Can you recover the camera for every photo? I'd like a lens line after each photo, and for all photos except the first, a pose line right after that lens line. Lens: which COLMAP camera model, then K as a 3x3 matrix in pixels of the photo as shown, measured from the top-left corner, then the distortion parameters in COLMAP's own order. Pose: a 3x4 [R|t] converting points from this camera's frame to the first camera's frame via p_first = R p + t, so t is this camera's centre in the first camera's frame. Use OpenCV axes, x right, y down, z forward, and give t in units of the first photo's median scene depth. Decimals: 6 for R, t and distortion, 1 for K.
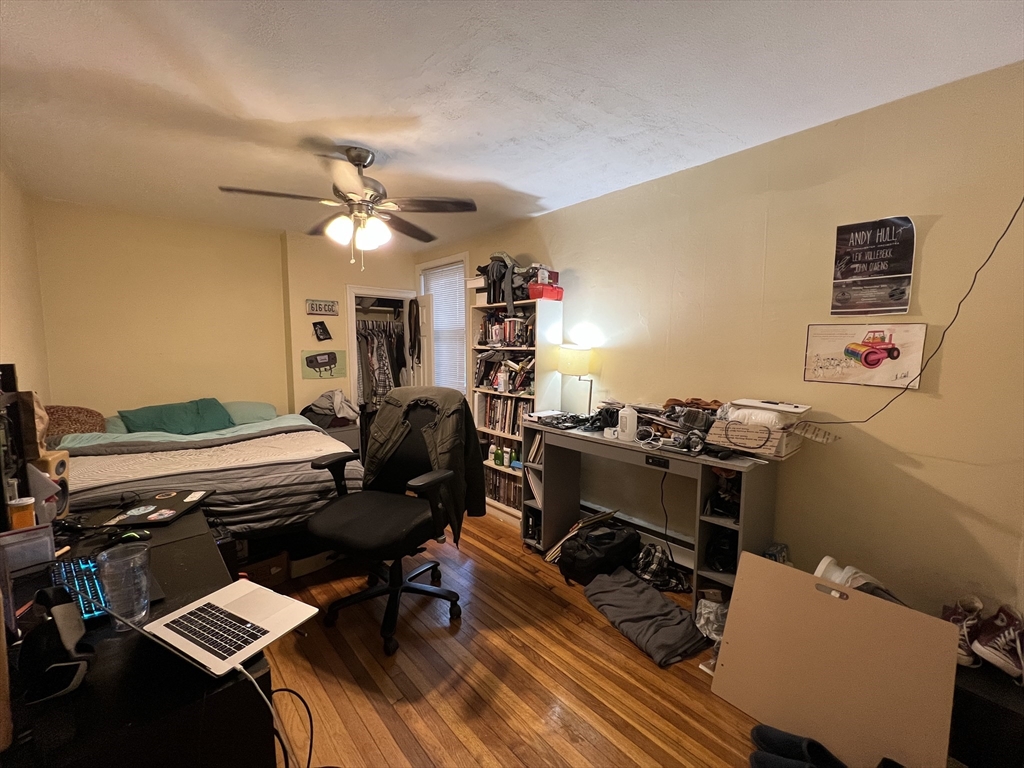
lens RADIAL K [[408.6, 0, 510.8], [0, 408.6, 382.0], [0, 0, 1]] dist [-0.001549, 0.000154]
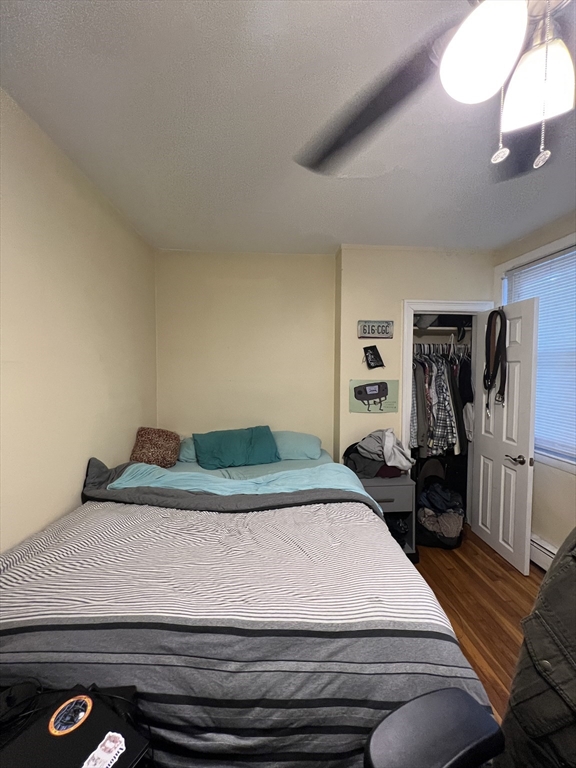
lens RADIAL K [[306.4, 0, 289.7], [0, 306.4, 383.4], [0, 0, 1]] dist [-0.001549, 0.000154]
pose [[0.789227, 0.033674, -0.613177, -0.204872], [-0.058586, 0.998070, -0.020596, -0.046131], [0.611300, 0.052179, 0.789677, 0.389361]]
